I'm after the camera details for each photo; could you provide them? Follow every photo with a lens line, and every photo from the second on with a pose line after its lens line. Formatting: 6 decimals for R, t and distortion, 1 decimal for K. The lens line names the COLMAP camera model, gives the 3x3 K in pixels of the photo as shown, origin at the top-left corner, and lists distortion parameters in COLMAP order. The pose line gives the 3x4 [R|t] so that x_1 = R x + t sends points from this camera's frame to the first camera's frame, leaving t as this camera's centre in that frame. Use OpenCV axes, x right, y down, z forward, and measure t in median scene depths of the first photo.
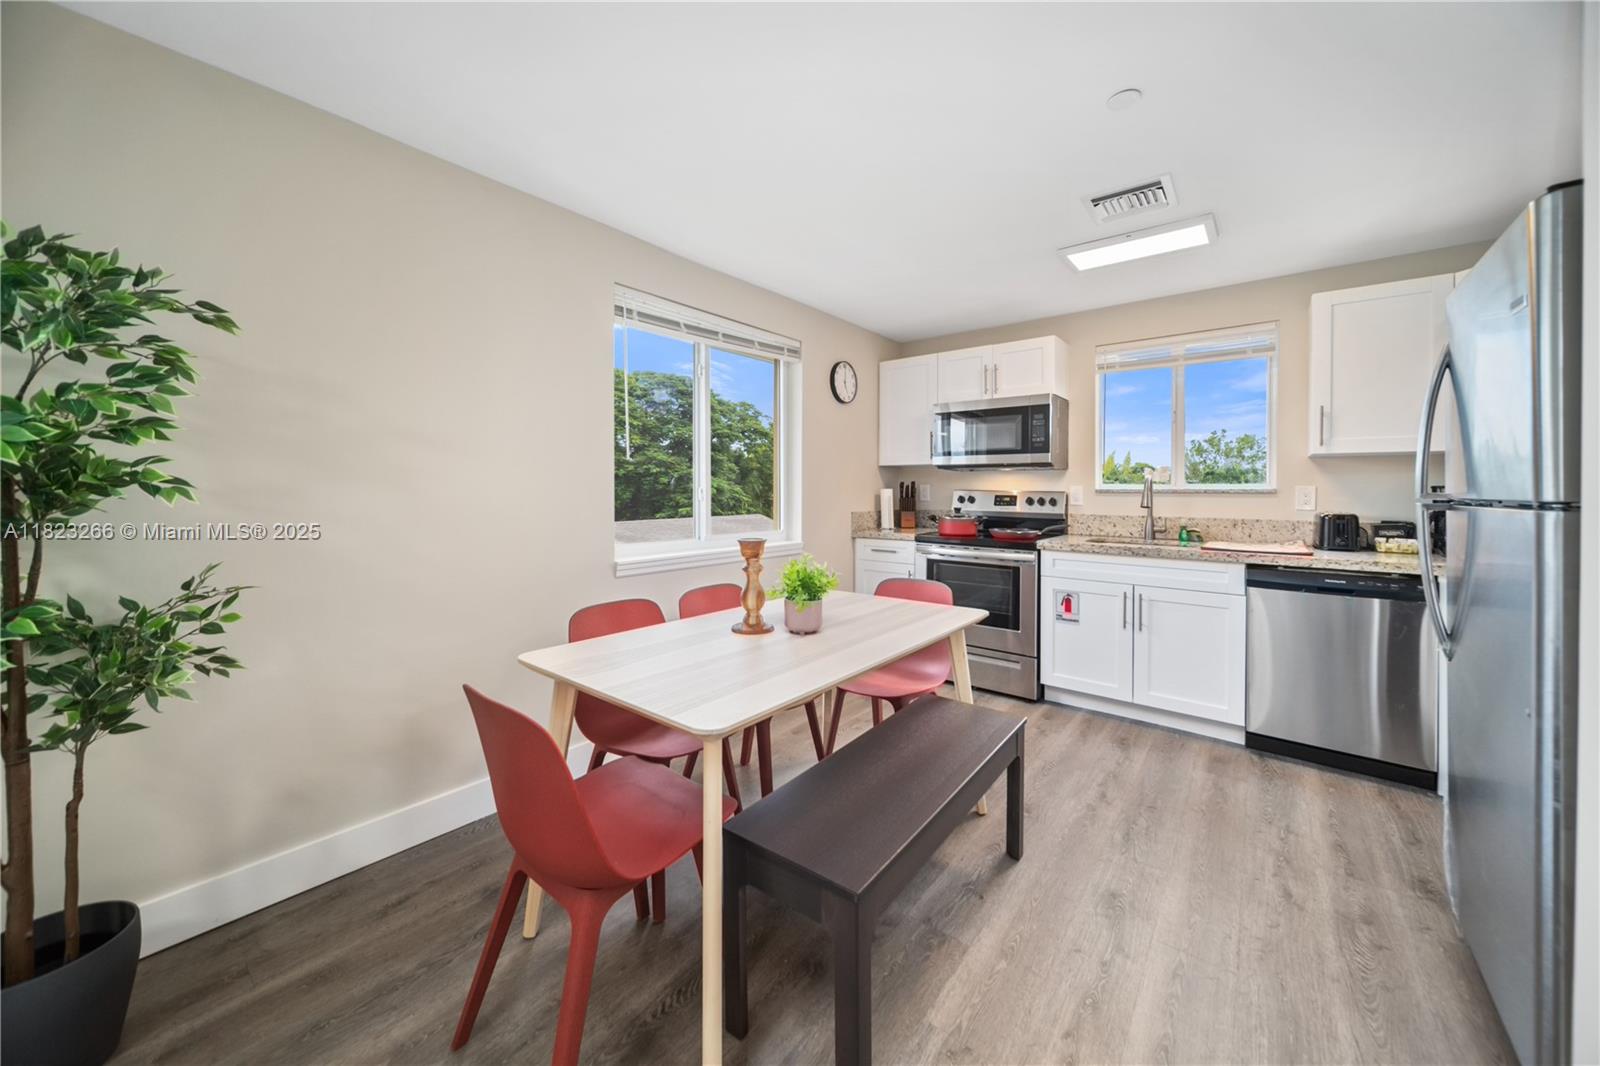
lens RADIAL K [[583.7, 0, 802.9], [0, 583.7, 488.0], [0, 0, 1]] dist [-0.001222, -0.000171]
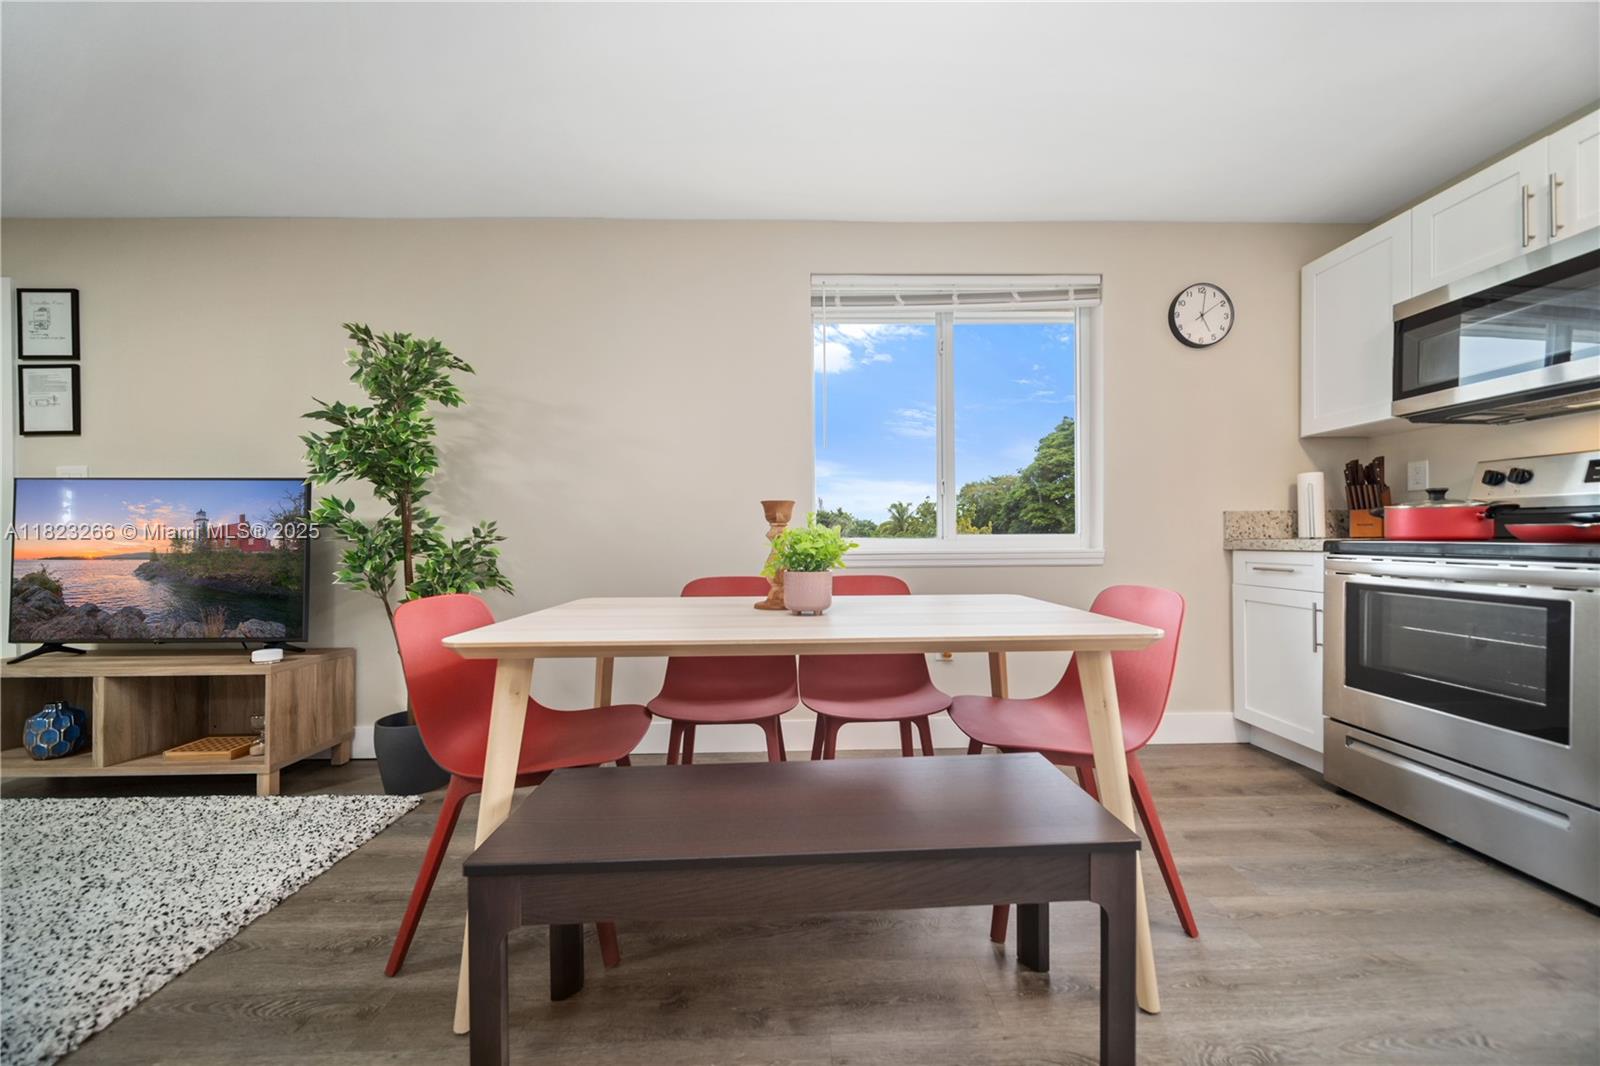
lens RADIAL K [[566.3, 0, 808.4], [0, 566.3, 542.5], [0, 0, 1]] dist [-0.002459, -0.000209]
pose [[0.645846, -0.001109, -0.763467, 0.327732], [0.014233, 0.999843, 0.010588, 0.078208], [0.763335, -0.017704, 0.645760, 0.282086]]
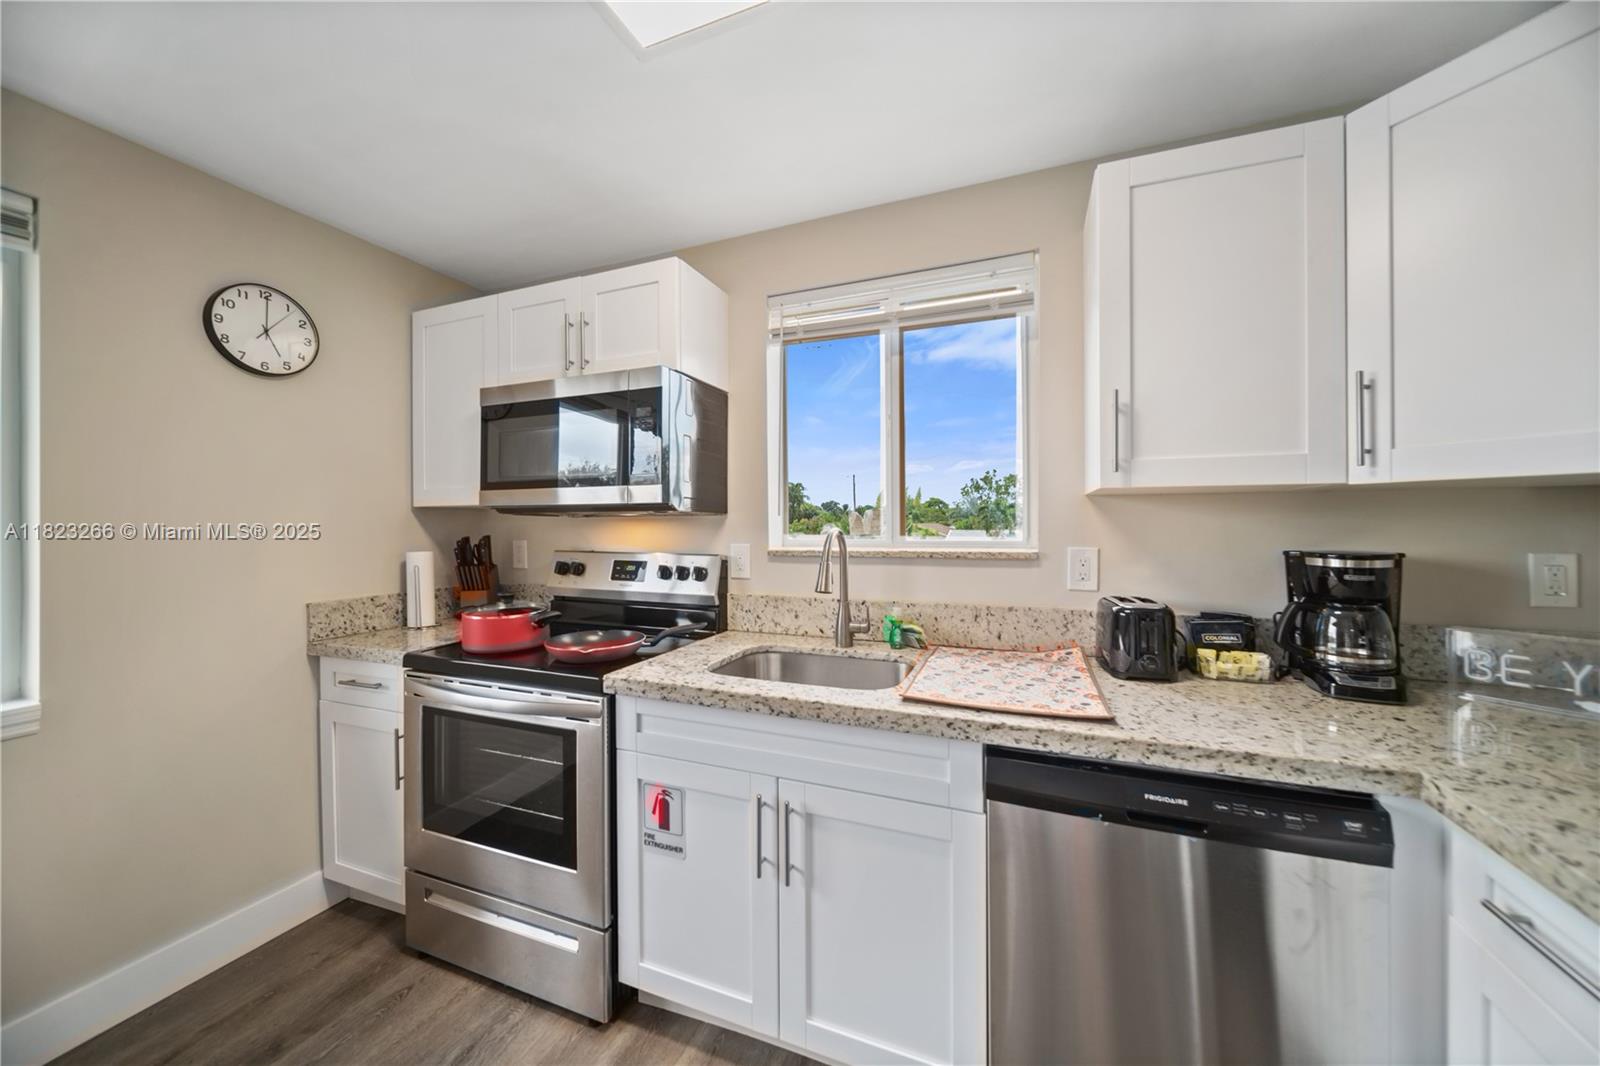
lens RADIAL K [[569.1, 0, 808.9], [0, 569.1, 517.5], [0, 0, 1]] dist [-0.000652, -0.000279]
pose [[0.953071, -0.007944, 0.302644, 0.415997], [0.010204, 0.999931, -0.005885, -0.028474], [-0.302576, 0.008697, 0.953086, 0.519490]]
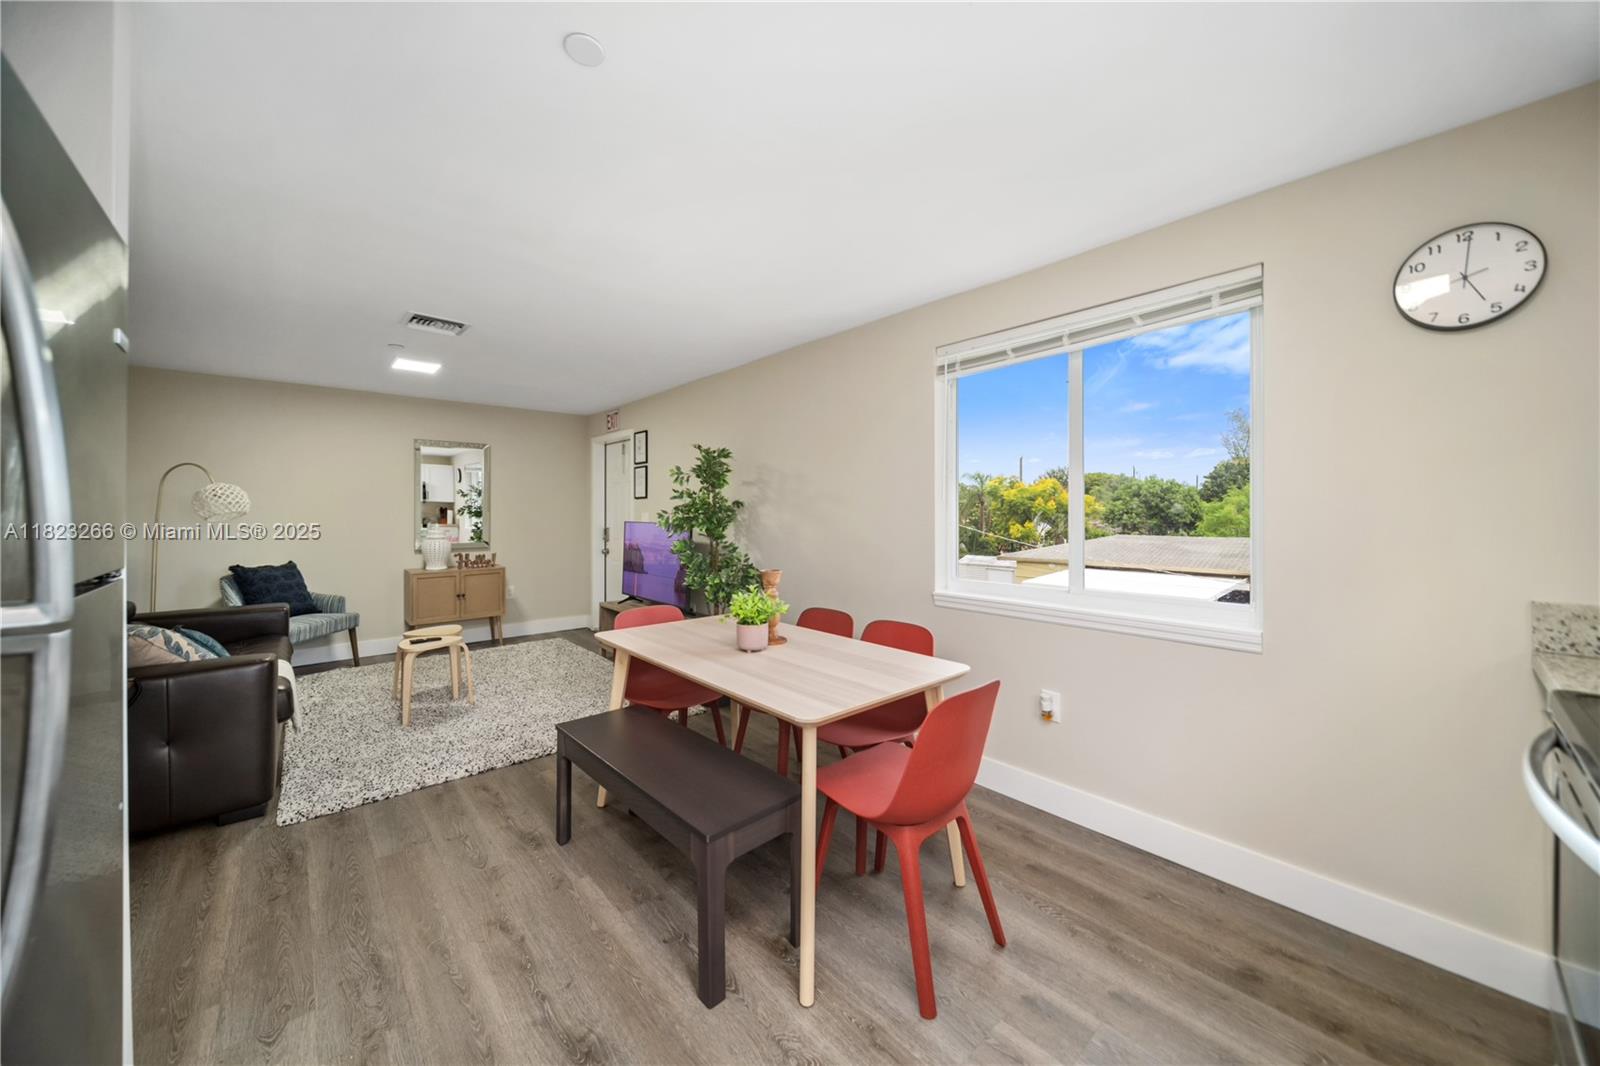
lens RADIAL K [[569.1, 0, 808.9], [0, 569.1, 517.5], [0, 0, 1]] dist [-0.000652, -0.000279]
pose [[-0.161656, 0.008271, -0.986813, 0.643070], [0.005976, 0.999955, 0.007402, -0.022886], [0.986829, -0.004701, -0.161698, 0.732168]]
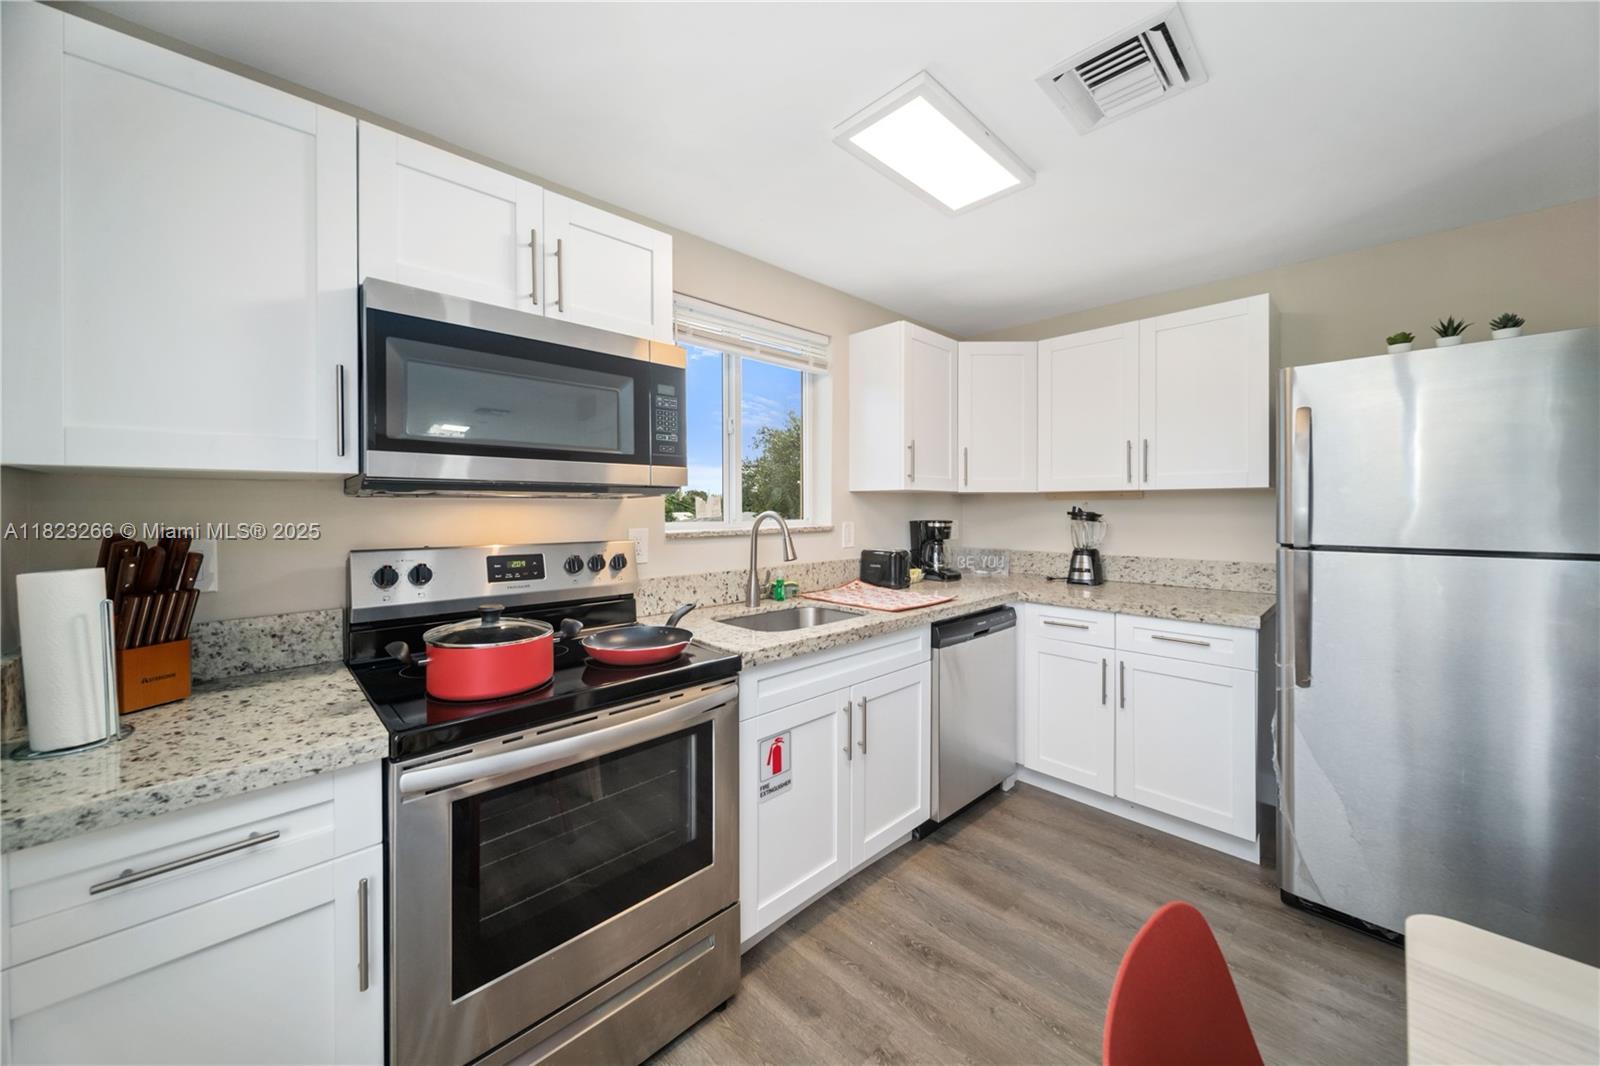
lens RADIAL K [[569.7, 0, 802.4], [0, 569.7, 507.2], [0, 0, 1]] dist [-0.000973, -0.000100]
pose [[0.124648, -0.004897, 0.992189, -0.051500], [0.003728, 0.999983, 0.004467, -0.029048], [-0.992194, 0.003142, 0.124664, 0.884269]]
